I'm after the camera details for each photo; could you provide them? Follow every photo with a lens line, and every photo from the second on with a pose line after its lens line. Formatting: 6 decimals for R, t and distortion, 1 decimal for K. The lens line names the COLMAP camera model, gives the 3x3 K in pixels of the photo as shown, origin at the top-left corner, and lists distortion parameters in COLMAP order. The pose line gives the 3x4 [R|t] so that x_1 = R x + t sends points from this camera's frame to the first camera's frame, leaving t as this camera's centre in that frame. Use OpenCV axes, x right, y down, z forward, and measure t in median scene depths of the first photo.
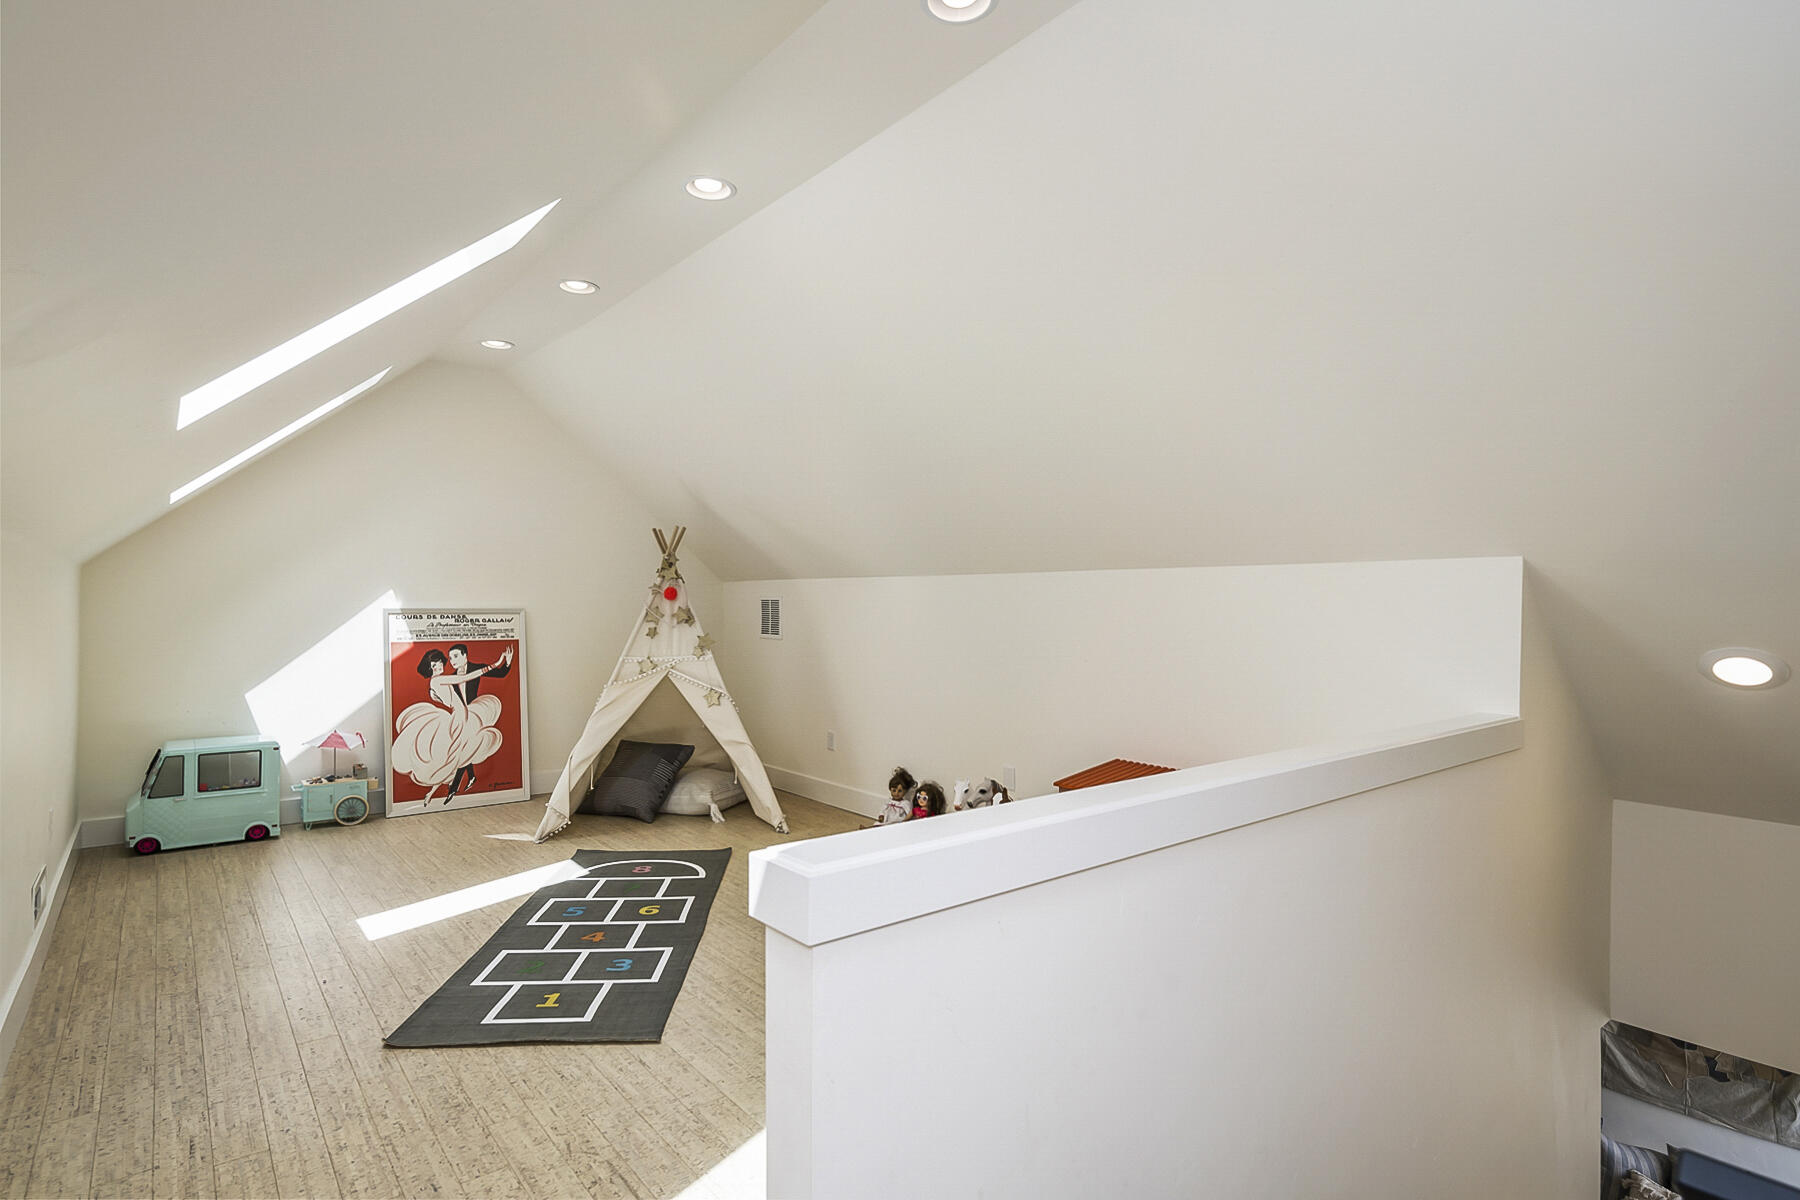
lens RADIAL K [[917.0, 0, 908.2], [0, 917.0, 602.9], [0, 0, 1]] dist [-0.003351, -0.000646]
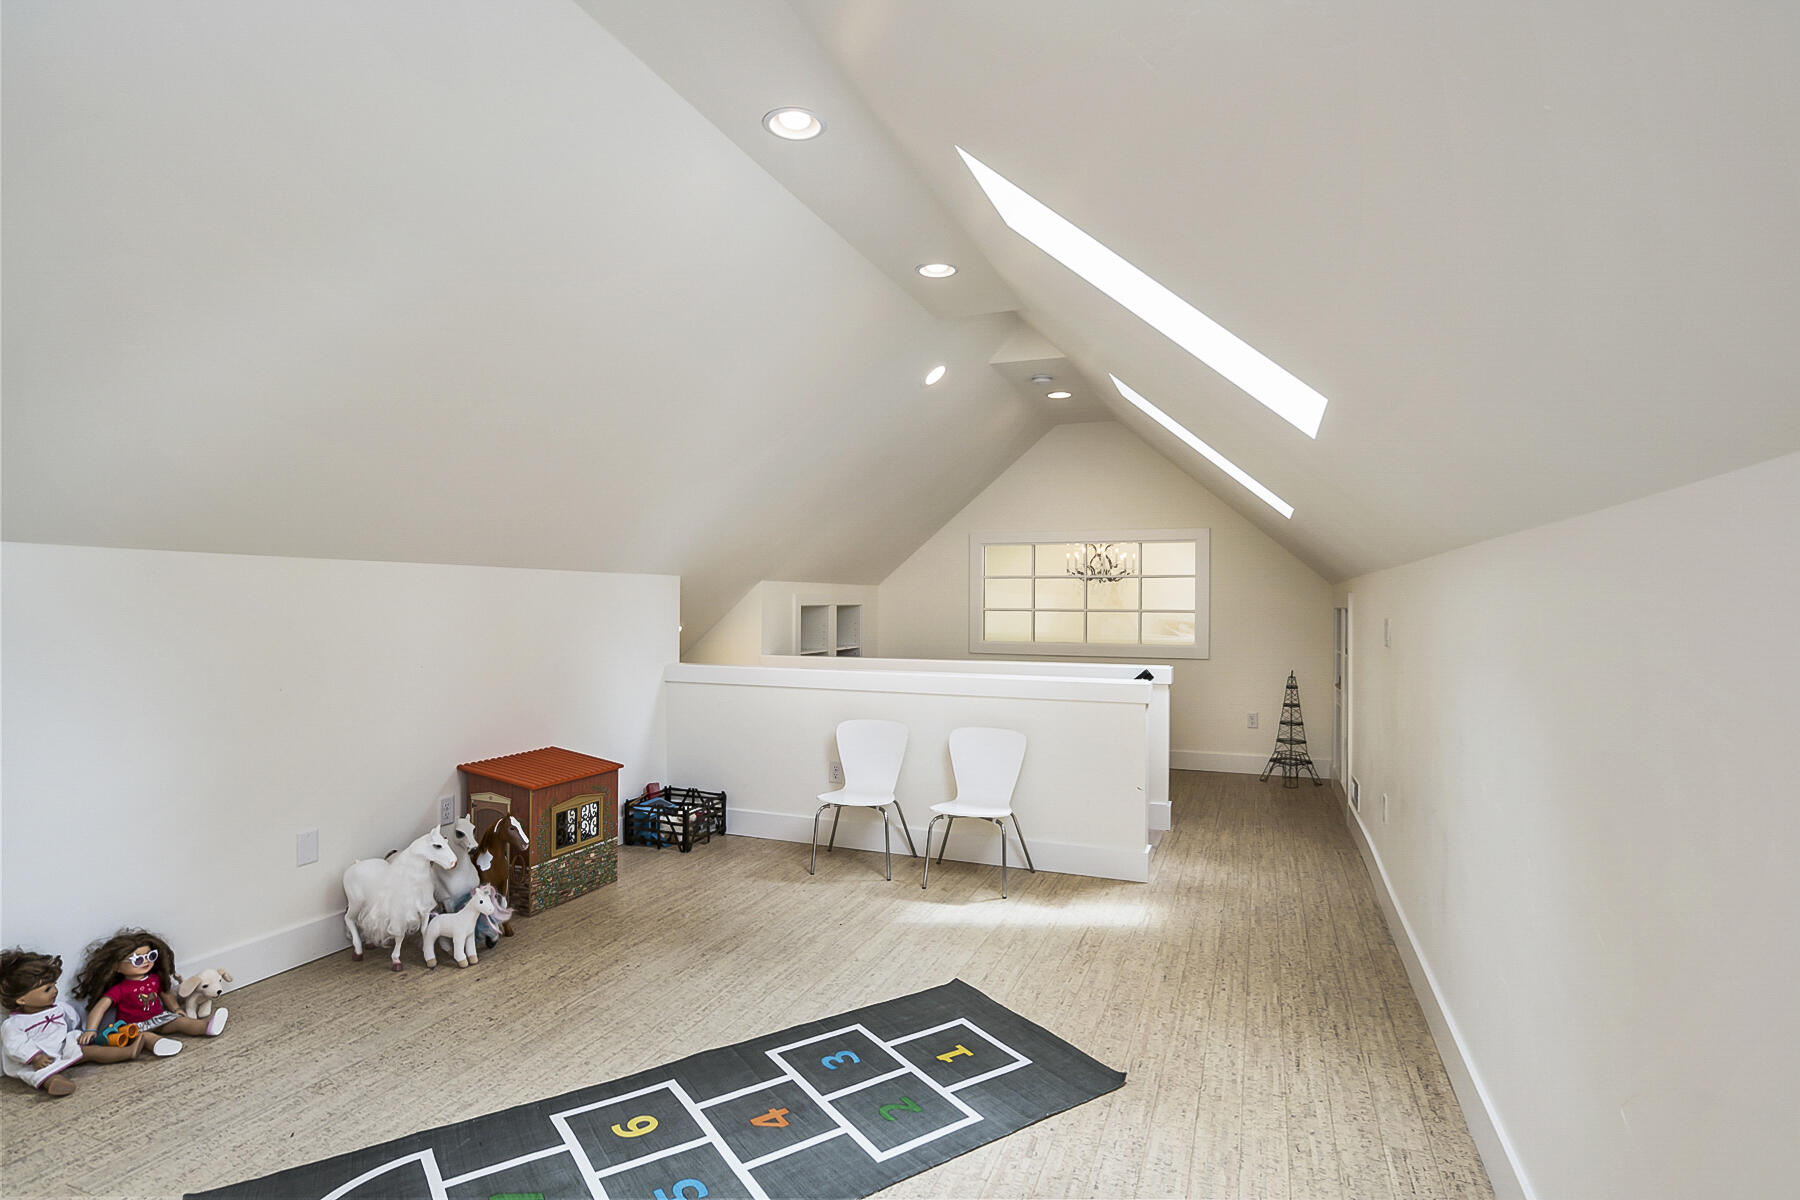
lens RADIAL K [[917.0, 0, 908.2], [0, 917.0, 602.9], [0, 0, 1]] dist [-0.003351, -0.000646]
pose [[-0.496139, -0.009725, 0.868188, -1.397123], [-0.014485, 0.999891, 0.002922, -0.008446], [-0.868122, -0.011126, -0.496226, 1.824631]]
